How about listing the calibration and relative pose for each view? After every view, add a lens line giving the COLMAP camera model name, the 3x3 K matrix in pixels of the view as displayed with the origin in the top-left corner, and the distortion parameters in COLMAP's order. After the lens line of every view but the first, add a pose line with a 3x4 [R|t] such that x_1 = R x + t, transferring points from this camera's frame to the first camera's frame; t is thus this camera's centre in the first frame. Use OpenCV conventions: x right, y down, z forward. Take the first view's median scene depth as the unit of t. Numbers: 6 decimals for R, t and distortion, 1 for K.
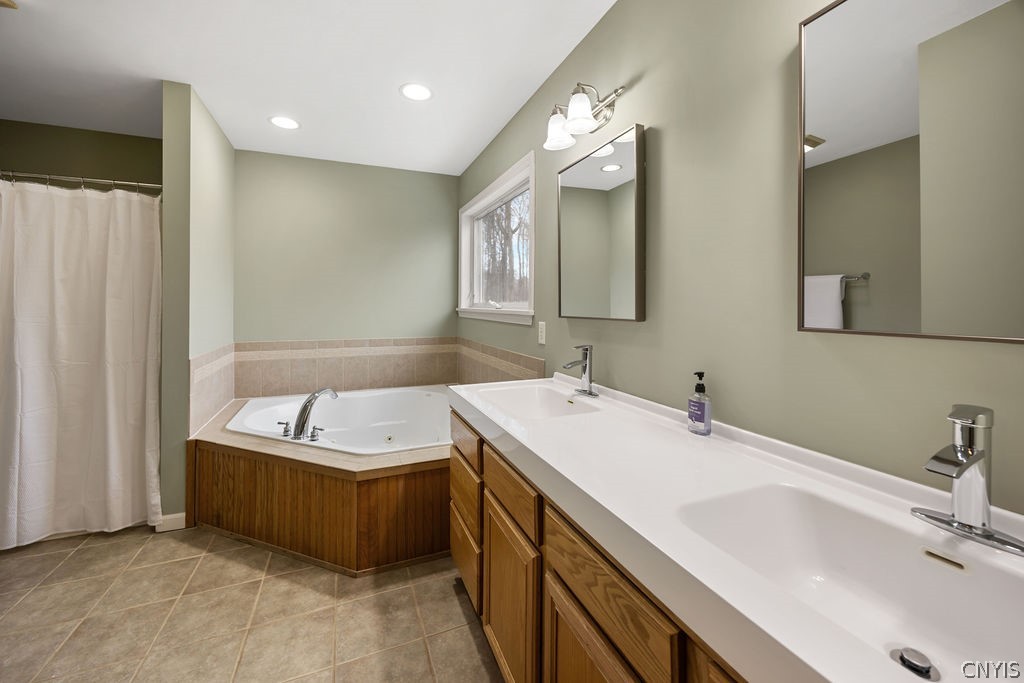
lens RADIAL K [[406.8, 0, 512.5], [0, 406.8, 303.7], [0, 0, 1]] dist [0.003189, -0.001317]
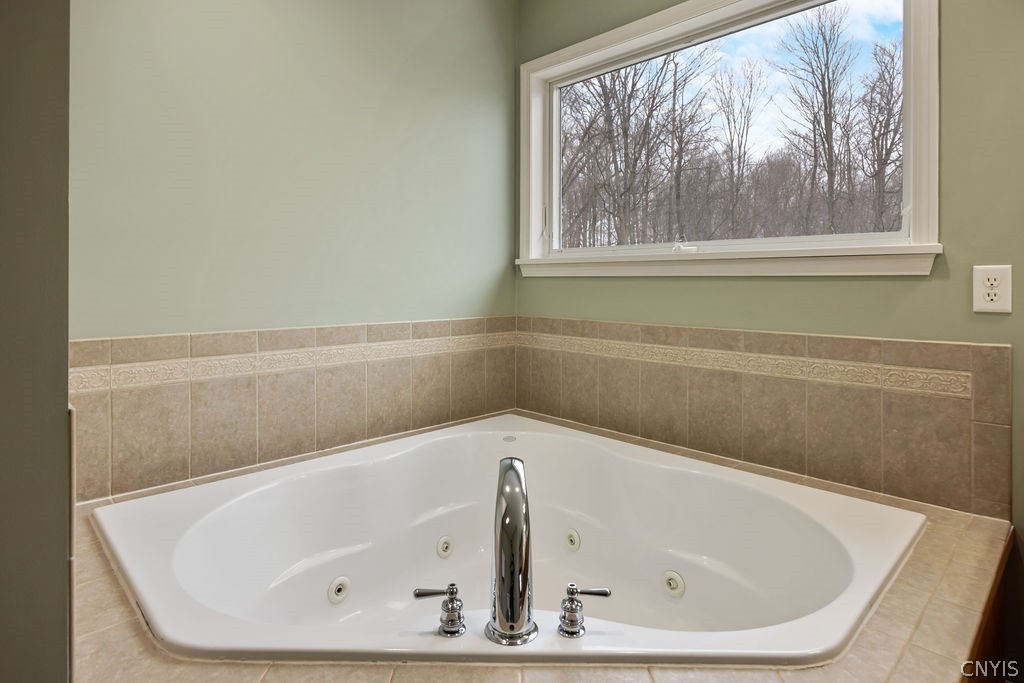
lens RADIAL K [[558.9, 0, 514.3], [0, 558.9, 282.3], [0, 0, 1]] dist [0.001482, 0.000024]
pose [[0.929942, -0.002499, 0.367698, -0.418828], [0.001442, 0.999994, 0.003150, 0.038968], [-0.367703, -0.002399, 0.929940, 0.376242]]
